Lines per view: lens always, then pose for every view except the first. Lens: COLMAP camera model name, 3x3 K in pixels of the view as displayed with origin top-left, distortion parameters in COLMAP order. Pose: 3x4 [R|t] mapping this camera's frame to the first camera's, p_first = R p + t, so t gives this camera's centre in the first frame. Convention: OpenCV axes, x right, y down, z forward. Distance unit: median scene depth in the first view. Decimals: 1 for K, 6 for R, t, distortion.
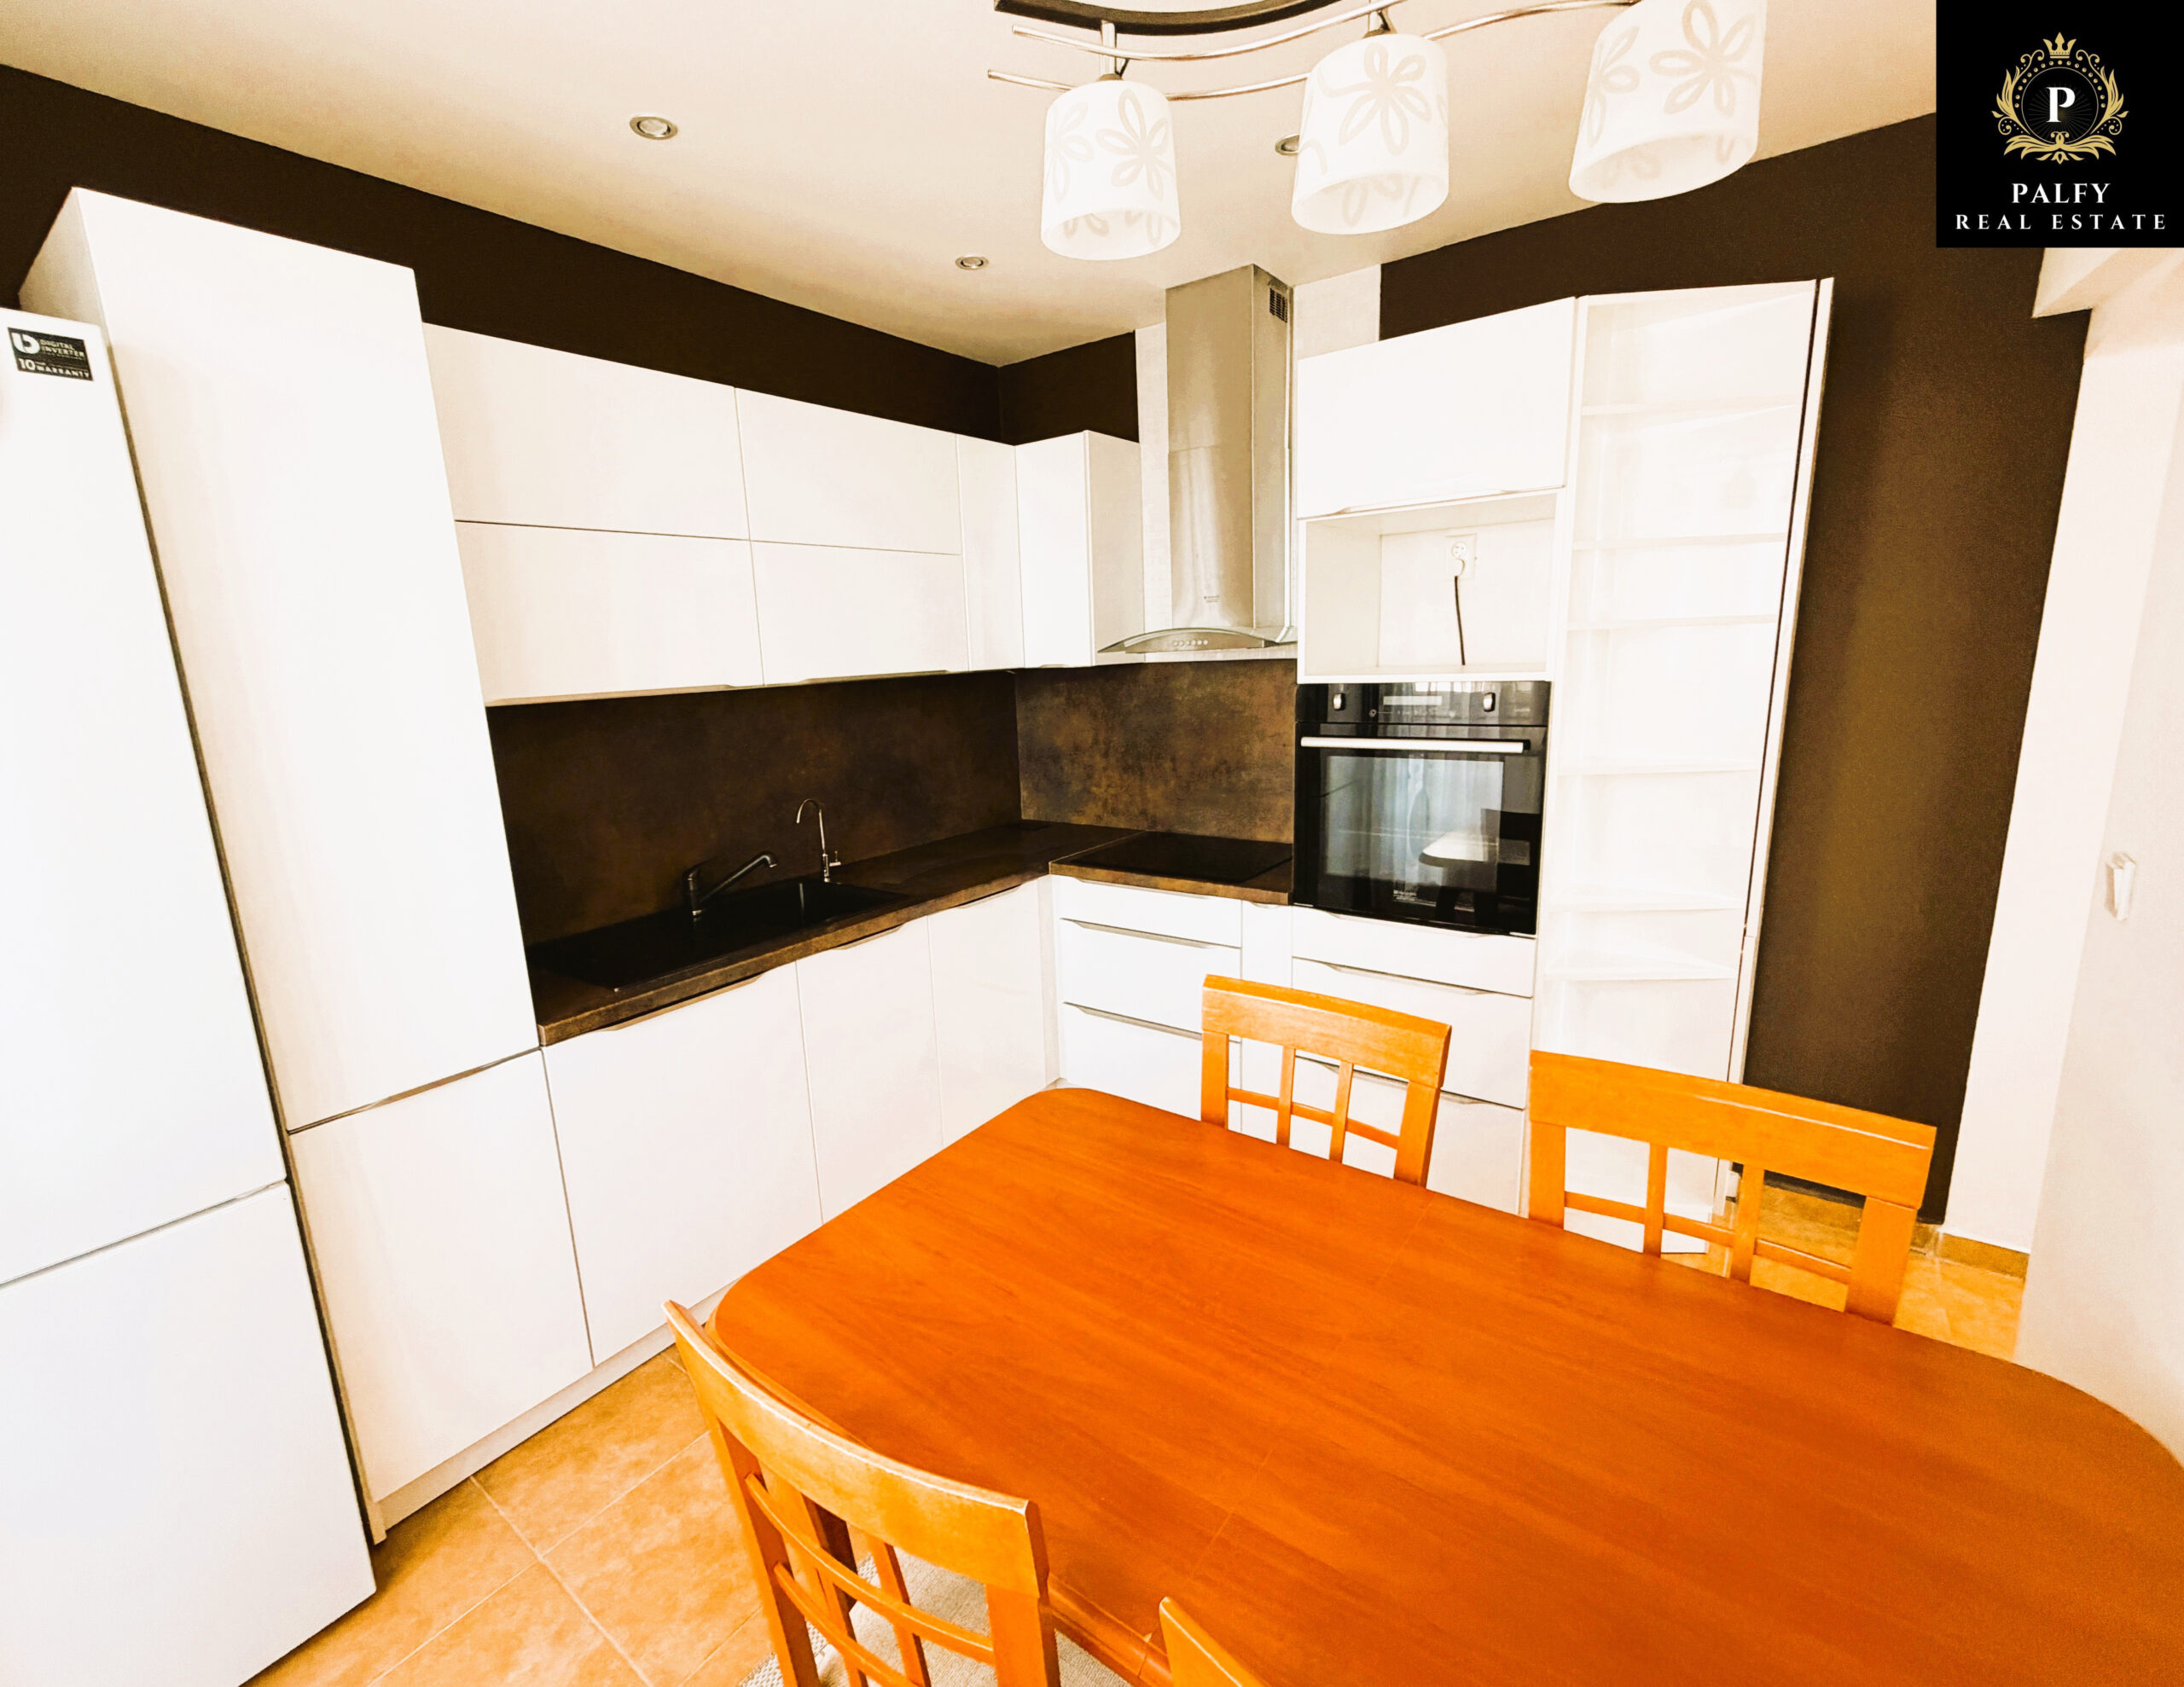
lens RADIAL K [[948.2, 0, 1084.0], [0, 948.2, 857.0], [0, 0, 1]] dist [0.002598, 0.000113]
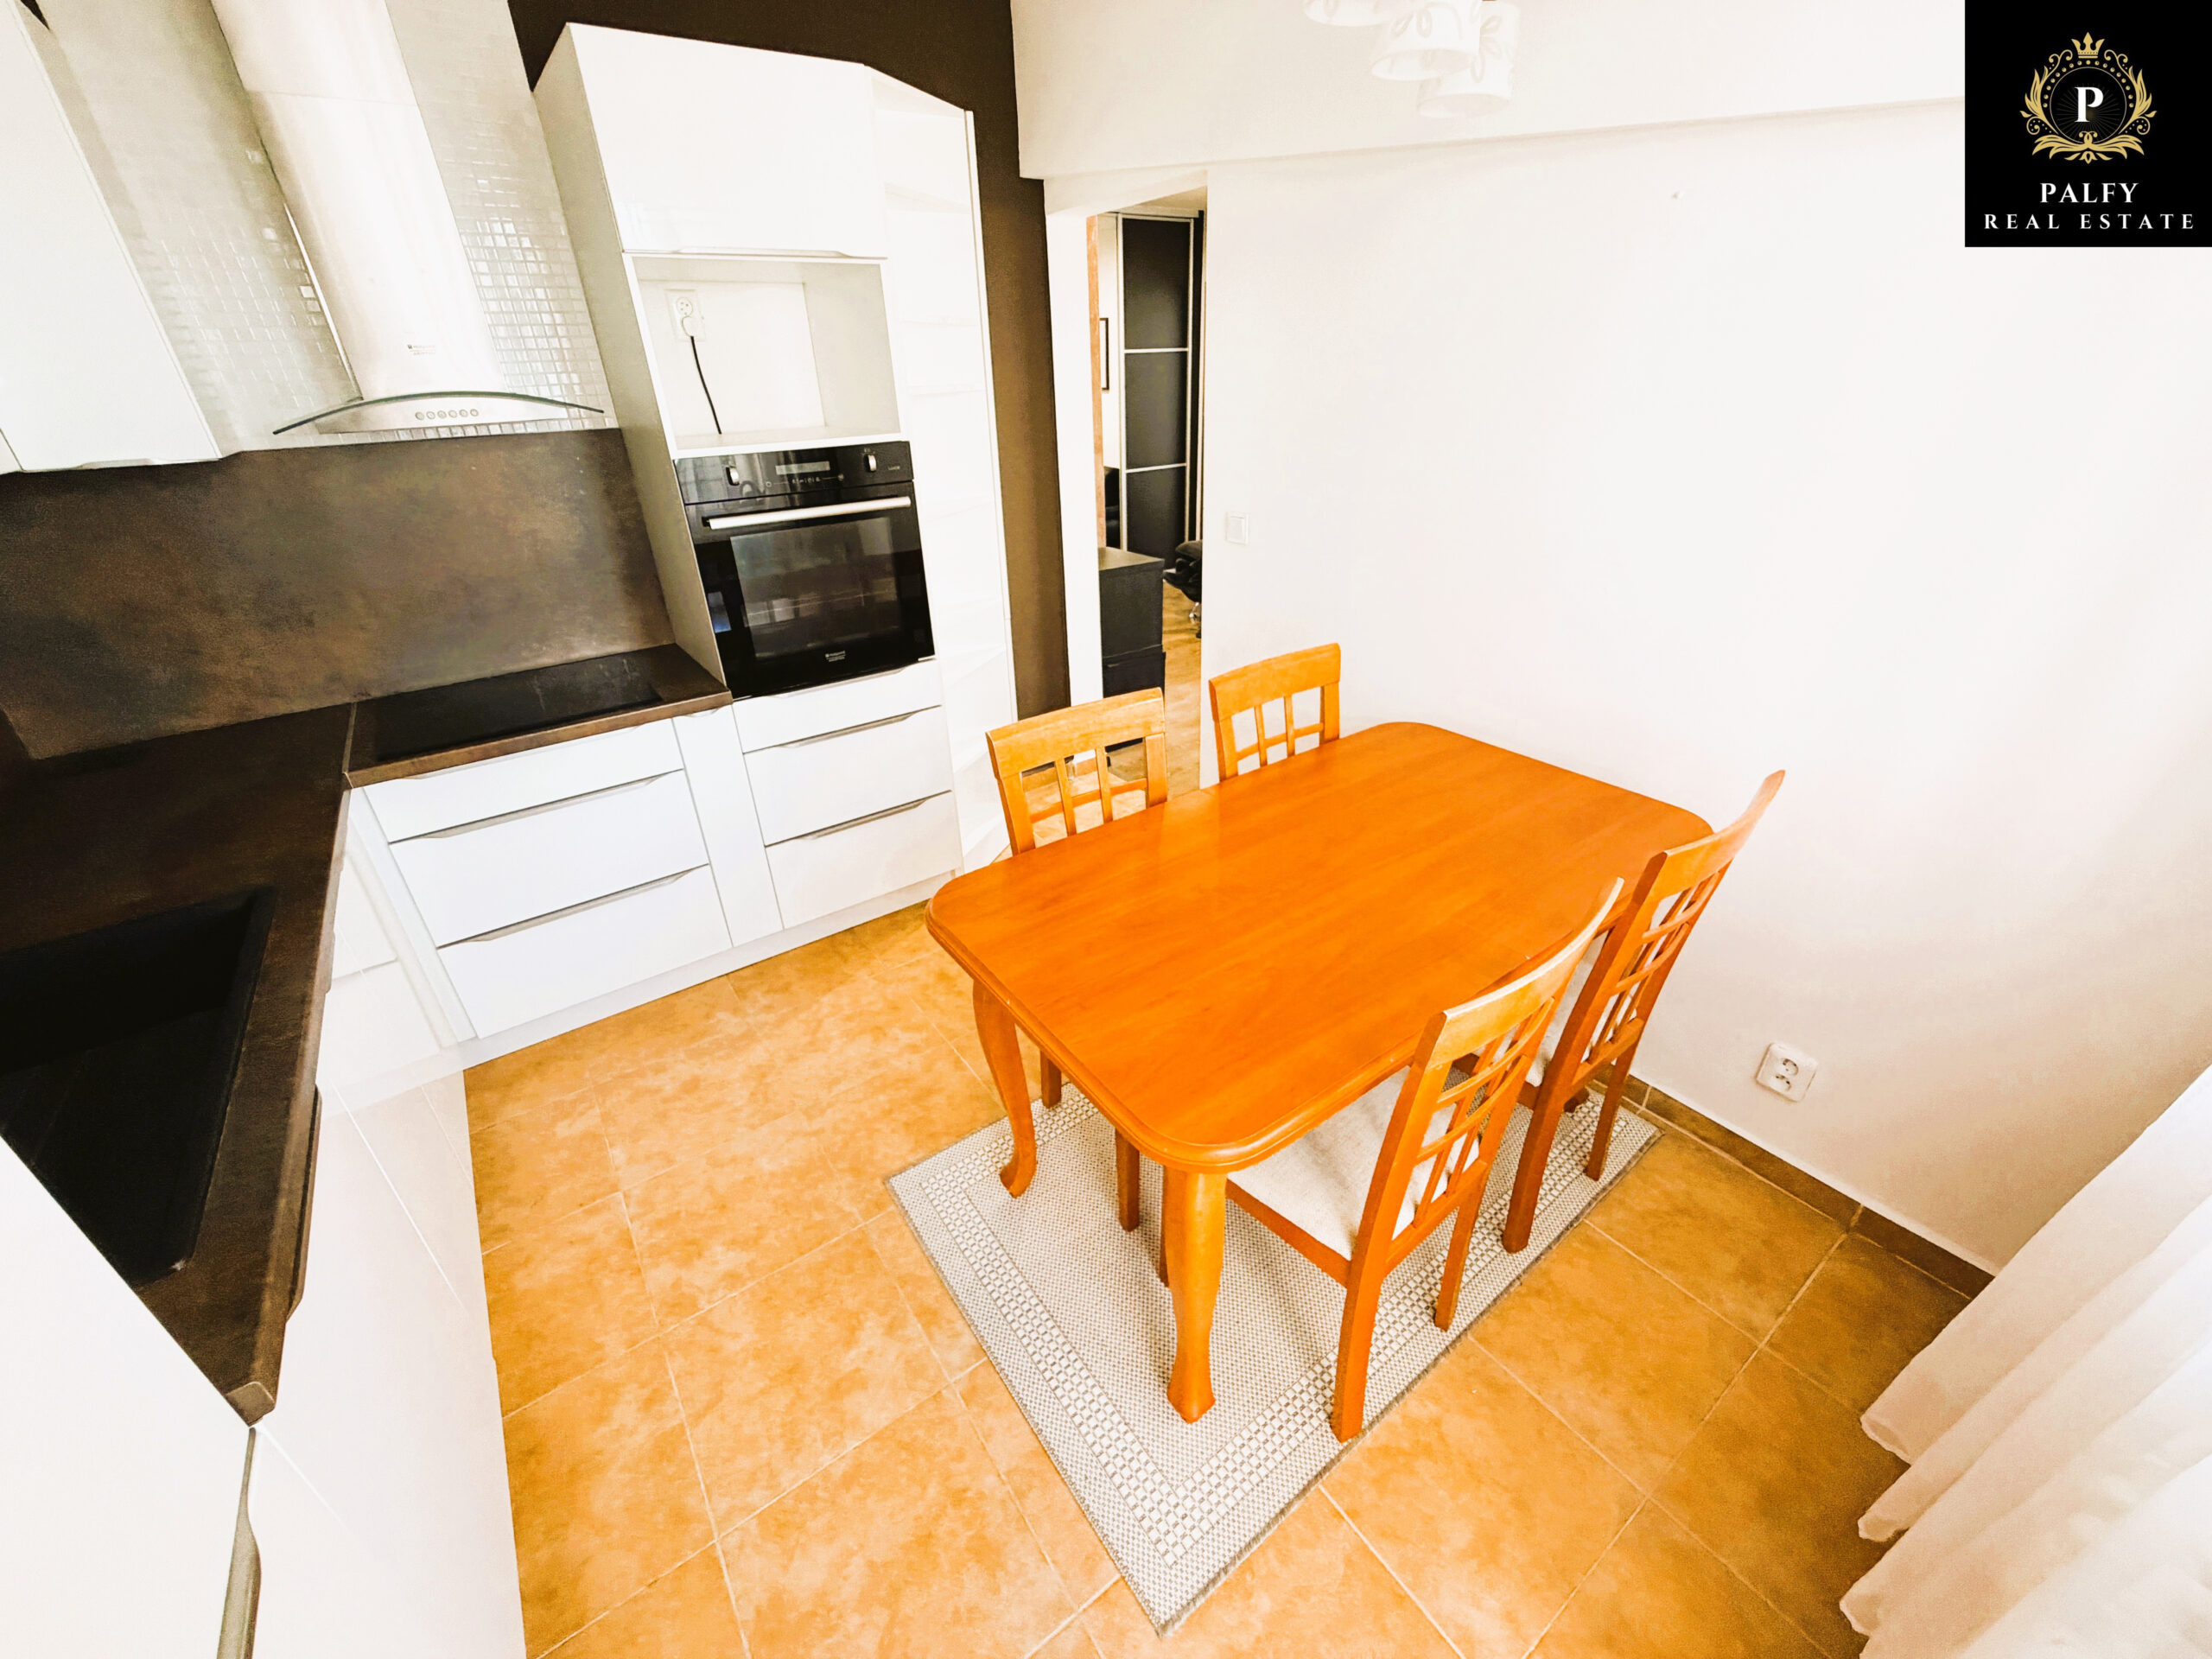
lens RADIAL K [[881.6, 0, 1100.5], [0, 881.6, 817.0], [0, 0, 1]] dist [0.001100, 0.000135]
pose [[0.326069, -0.410614, 0.851513, -0.459346], [0.228569, 0.908261, 0.350454, -0.070184], [-0.917298, 0.080357, 0.390009, 0.307748]]
